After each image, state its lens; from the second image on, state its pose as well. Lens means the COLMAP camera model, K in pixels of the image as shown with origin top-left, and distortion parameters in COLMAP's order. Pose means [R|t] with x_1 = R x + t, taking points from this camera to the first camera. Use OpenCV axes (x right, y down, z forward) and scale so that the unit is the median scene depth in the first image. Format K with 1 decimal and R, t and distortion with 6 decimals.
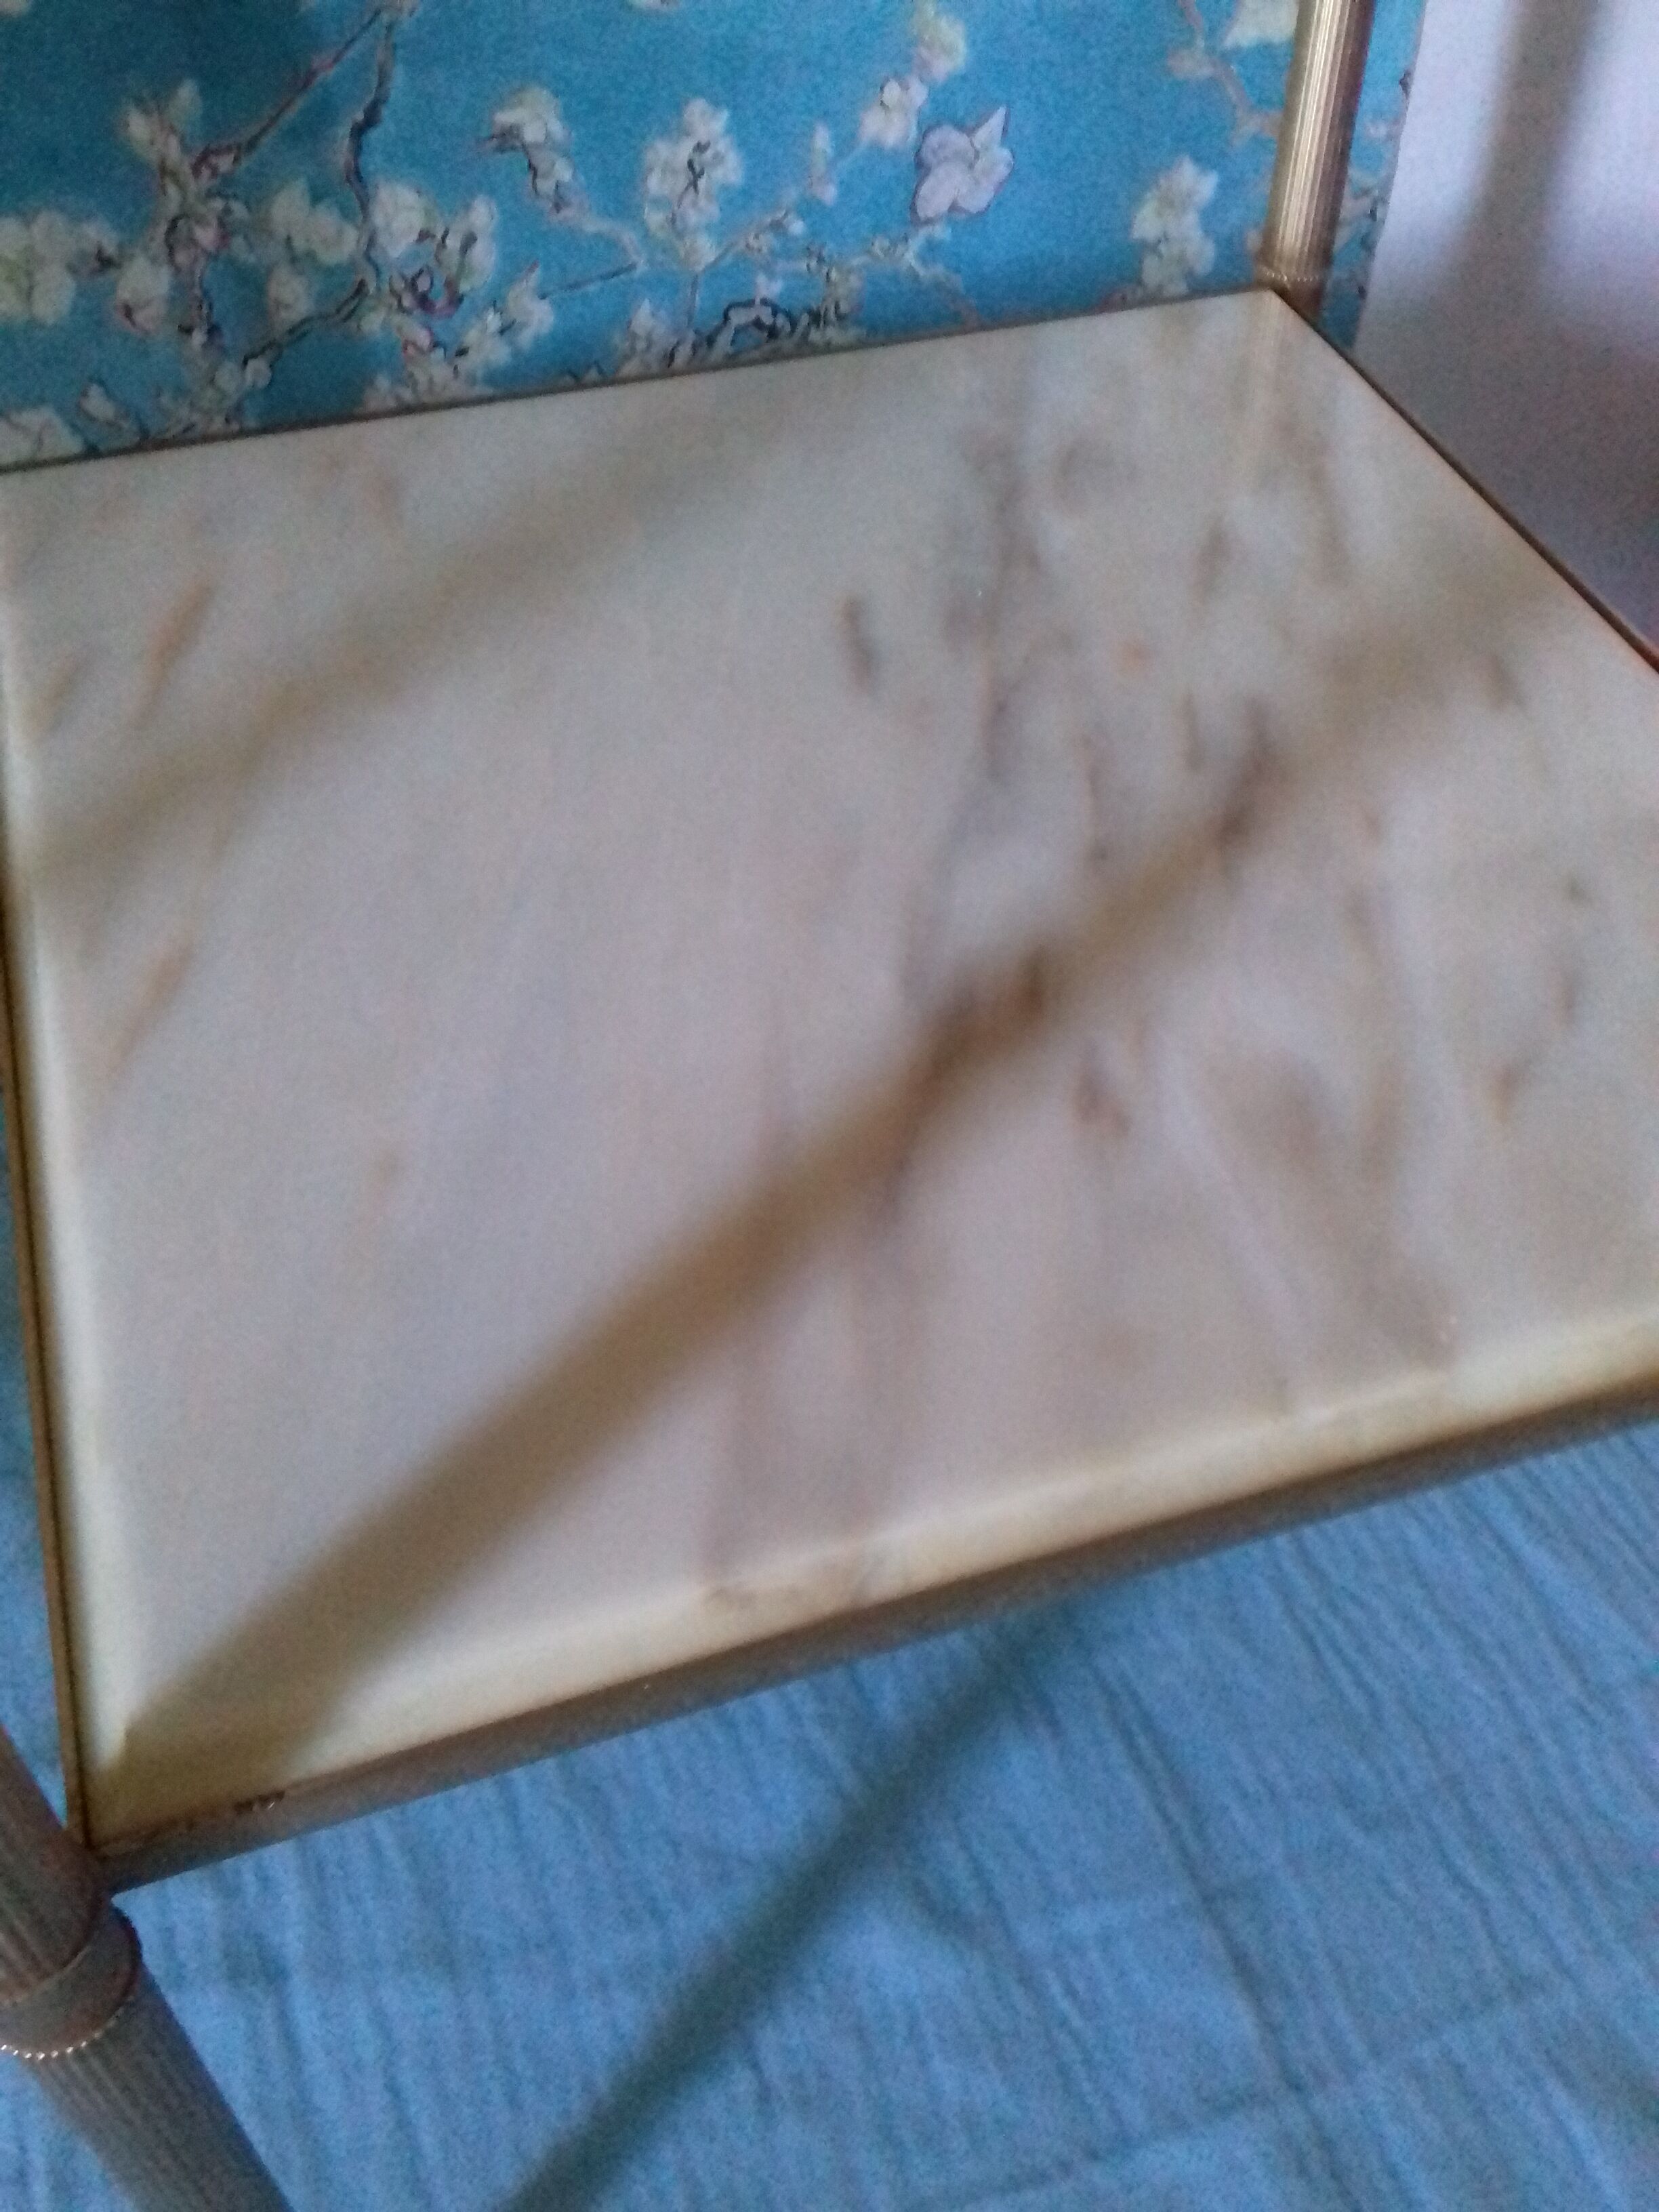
lens RADIAL K [[2060.7, 0, 824.3], [0, 2060.7, 1101.3], [0, 0, 1]] dist [0.107984, -0.245841]
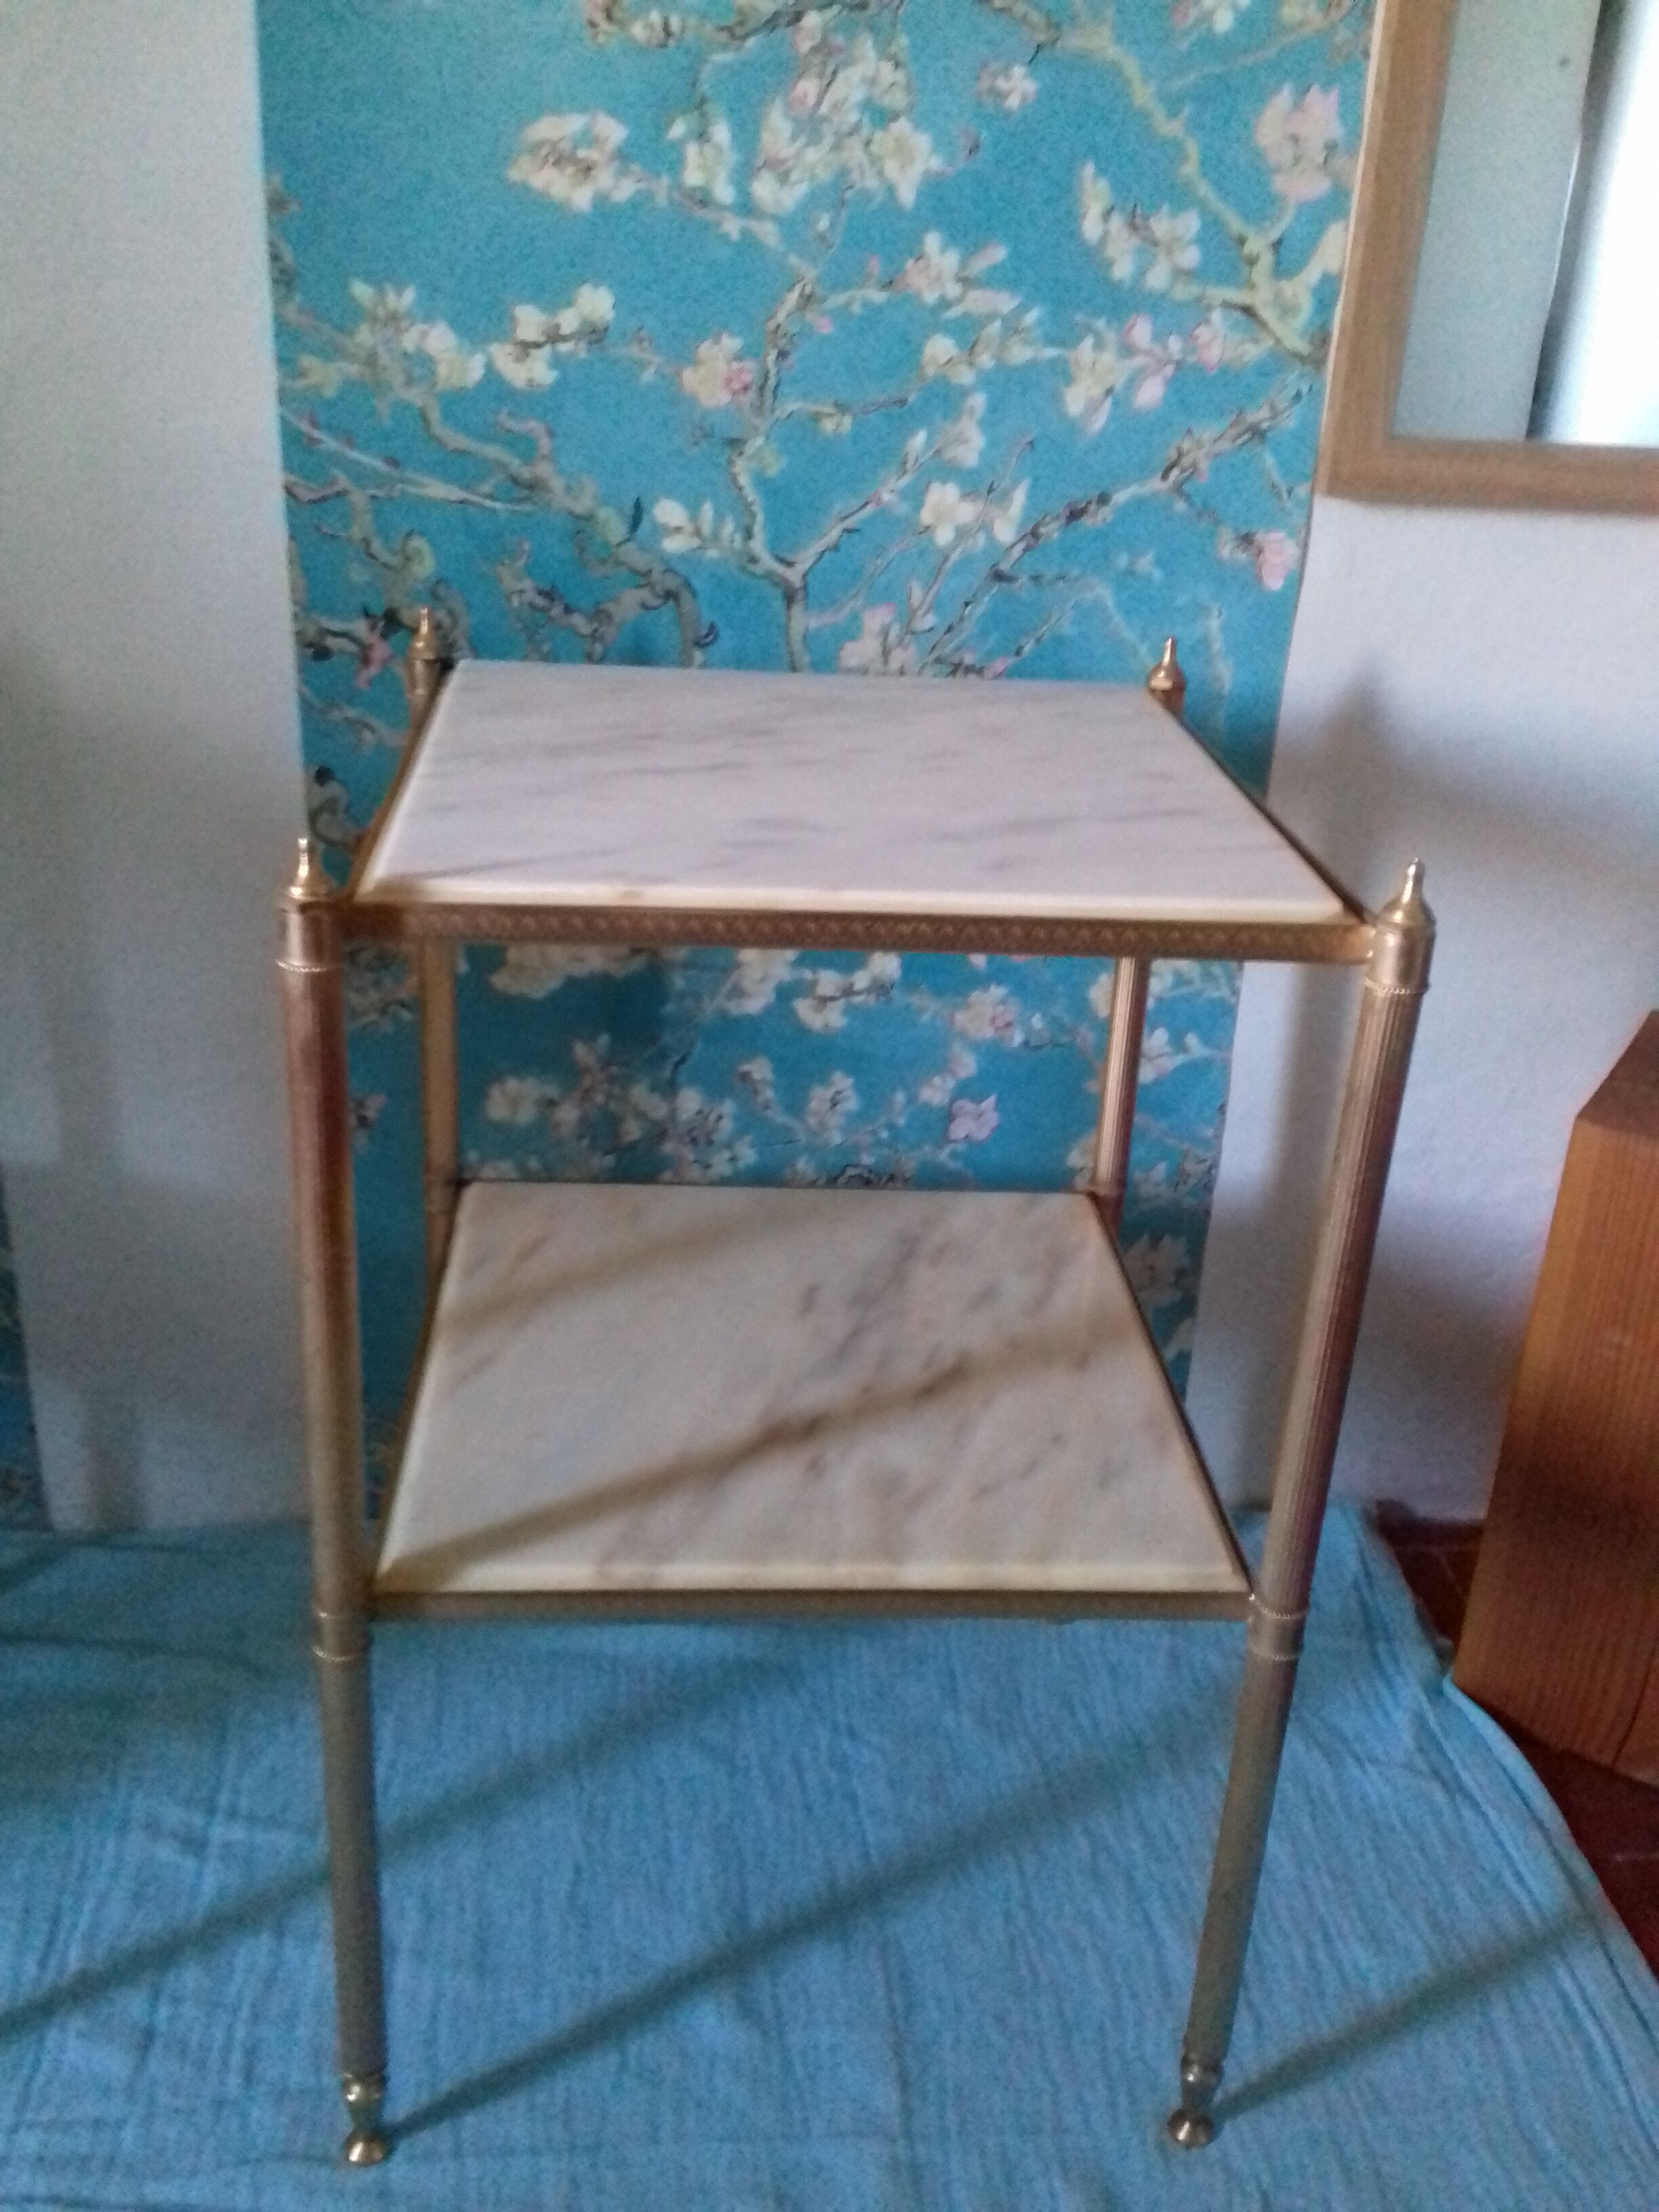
lens RADIAL K [[2060.7, 0, 824.3], [0, 2060.7, 1101.3], [0, 0, 1]] dist [0.107984, -0.245841]
pose [[0.966580, 0.137901, -0.216118, 0.377848], [-0.212034, 0.903868, -0.371569, 0.320471], [0.144102, 0.404976, 0.902901, -0.863570]]
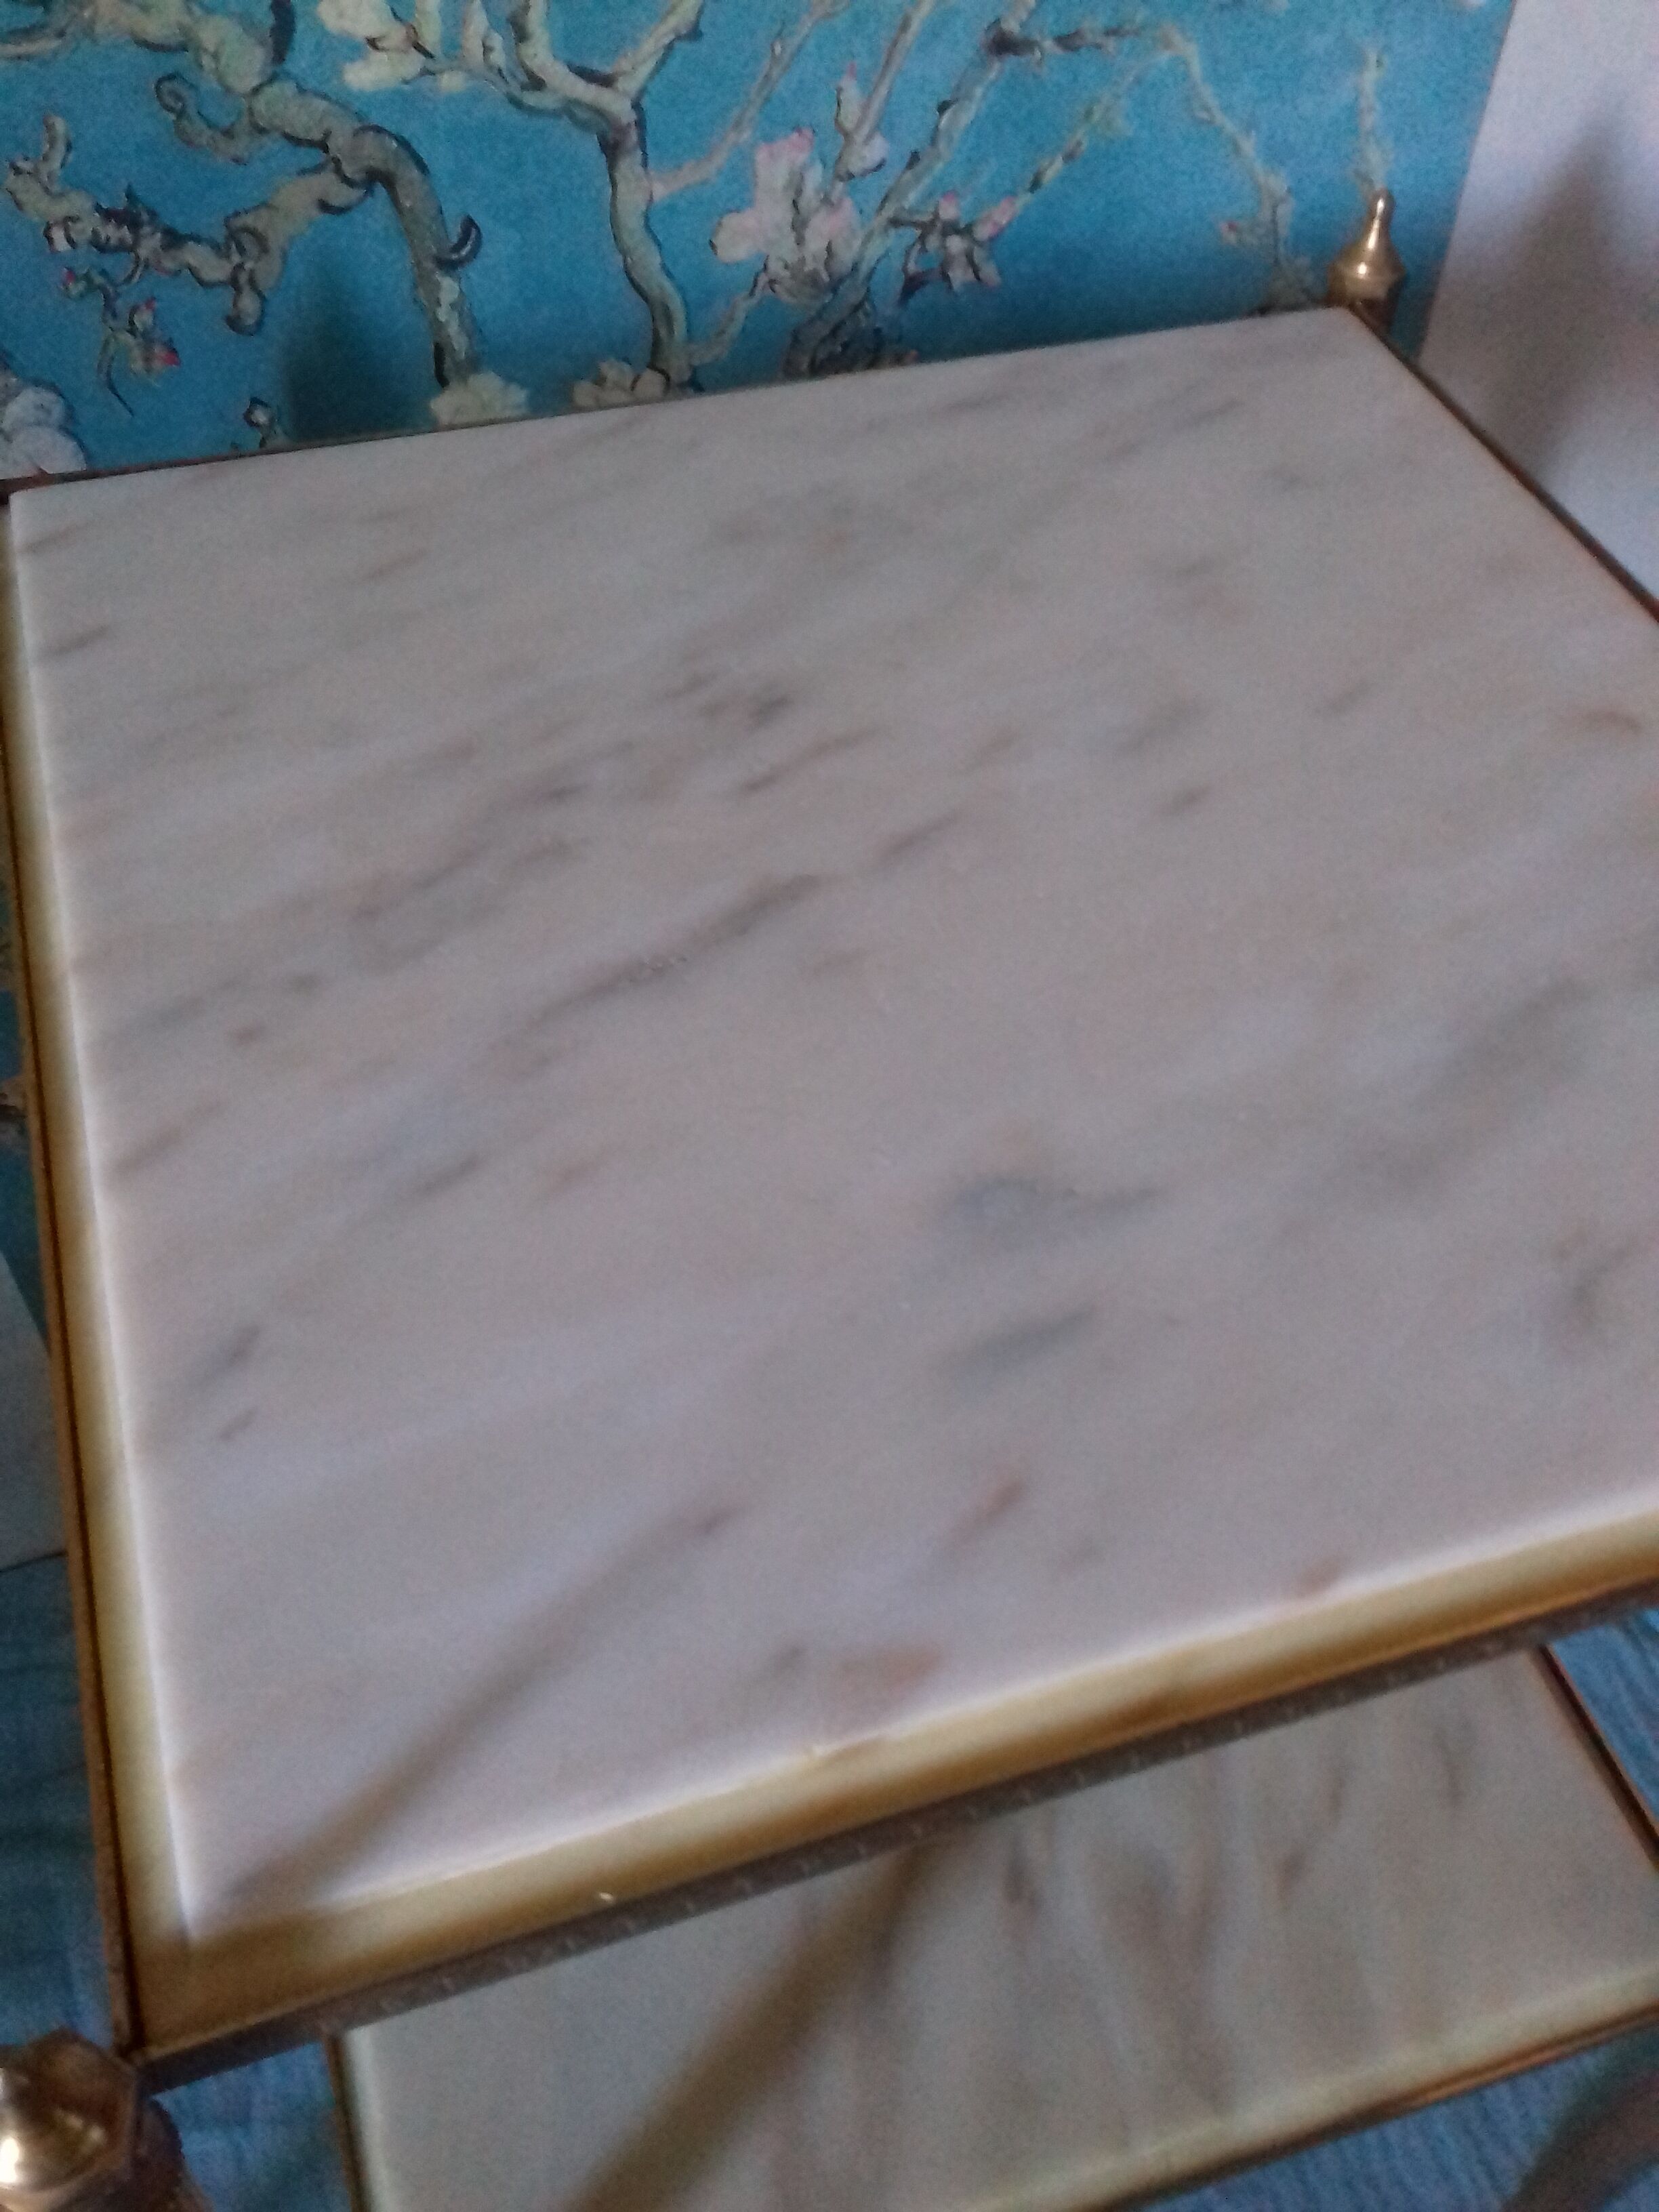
lens RADIAL K [[2060.7, 0, 824.3], [0, 2060.7, 1101.3], [0, 0, 1]] dist [0.107984, -0.245841]
pose [[0.999750, 0.021793, 0.005073, -0.018307], [-0.021867, 0.999649, 0.014986, -0.362716], [-0.004744, -0.015093, 0.999875, -0.313713]]
